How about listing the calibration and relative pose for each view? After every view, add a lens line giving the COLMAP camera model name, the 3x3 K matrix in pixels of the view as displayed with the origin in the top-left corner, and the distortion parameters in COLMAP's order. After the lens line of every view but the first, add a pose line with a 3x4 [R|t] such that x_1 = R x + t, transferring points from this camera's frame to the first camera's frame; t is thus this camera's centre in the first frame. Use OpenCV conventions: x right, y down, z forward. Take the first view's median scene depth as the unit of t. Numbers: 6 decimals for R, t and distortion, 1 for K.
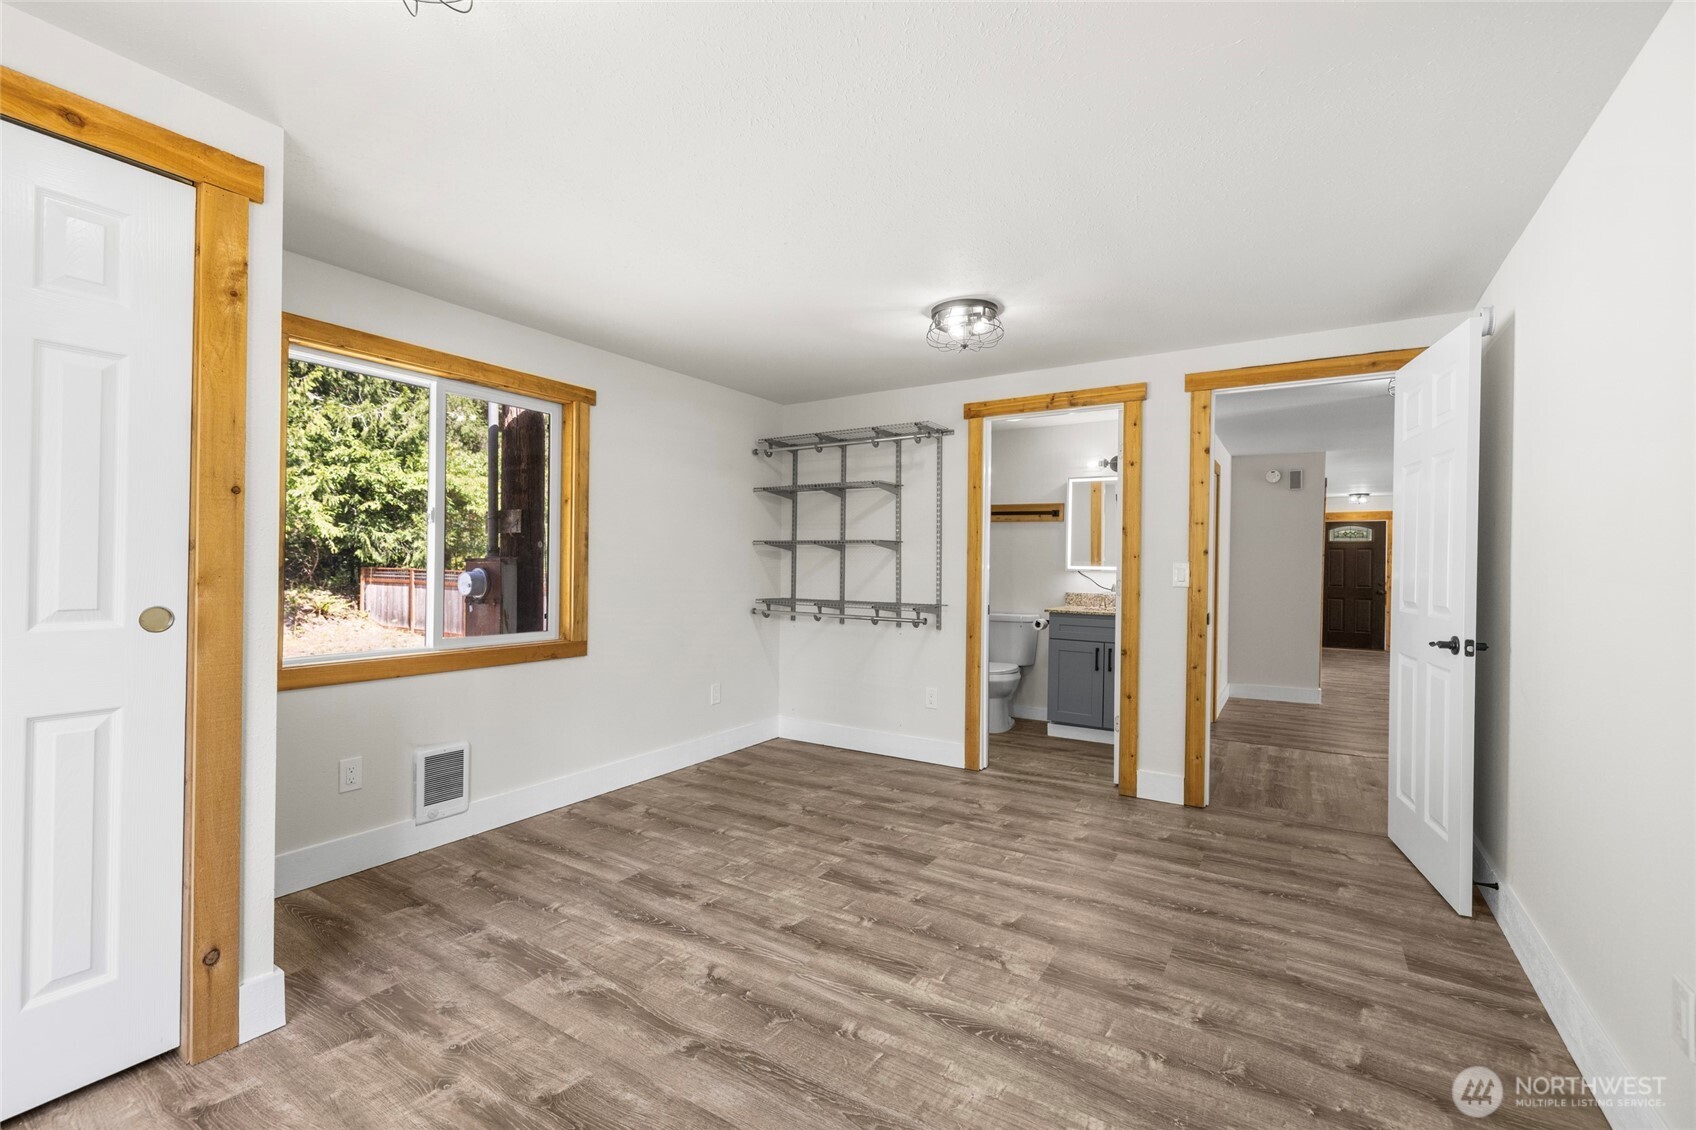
lens RADIAL K [[734.0, 0, 844.9], [0, 734.0, 563.7], [0, 0, 1]] dist [0.005979, 0.000895]
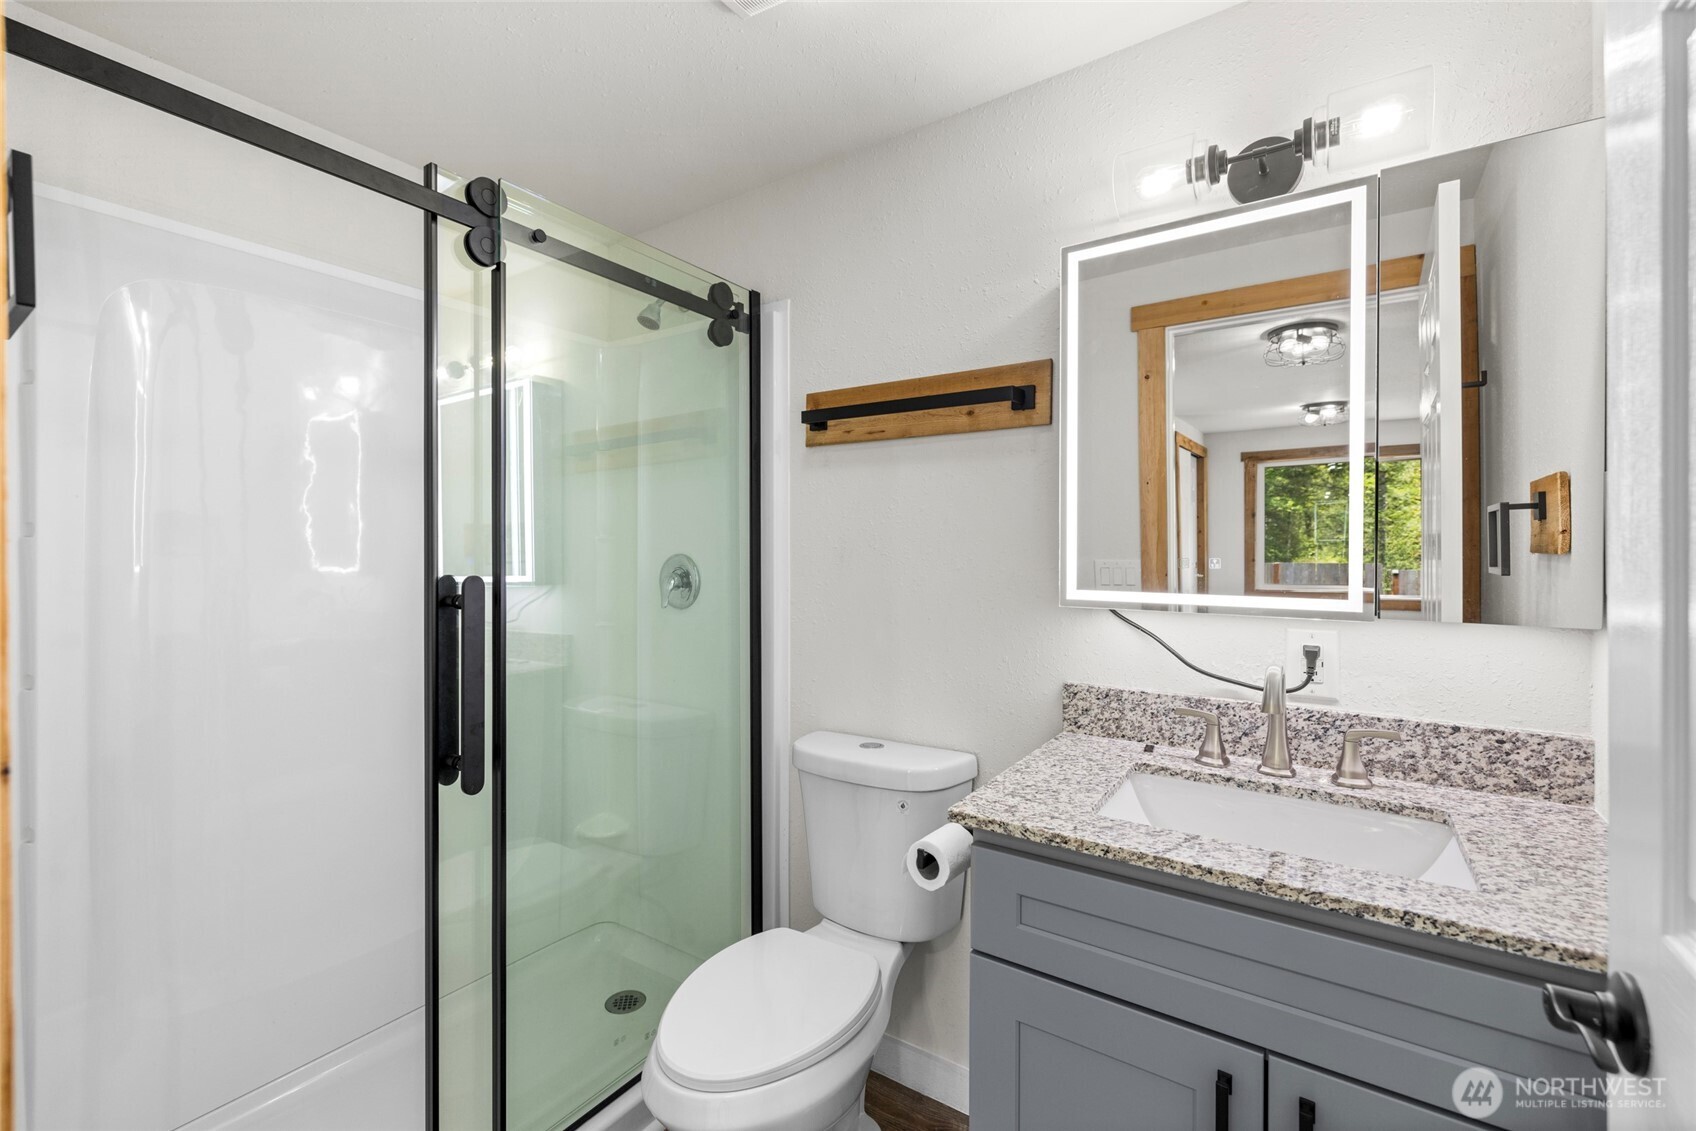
lens RADIAL K [[734.0, 0, 847.4], [0, 734.0, 556.2], [0, 0, 1]] dist [0.005979, 0.000895]
pose [[0.999325, -0.016337, -0.032888, 0.212148], [0.016510, 0.999851, 0.005000, -0.009755], [0.032802, -0.005540, 0.999447, 0.667696]]
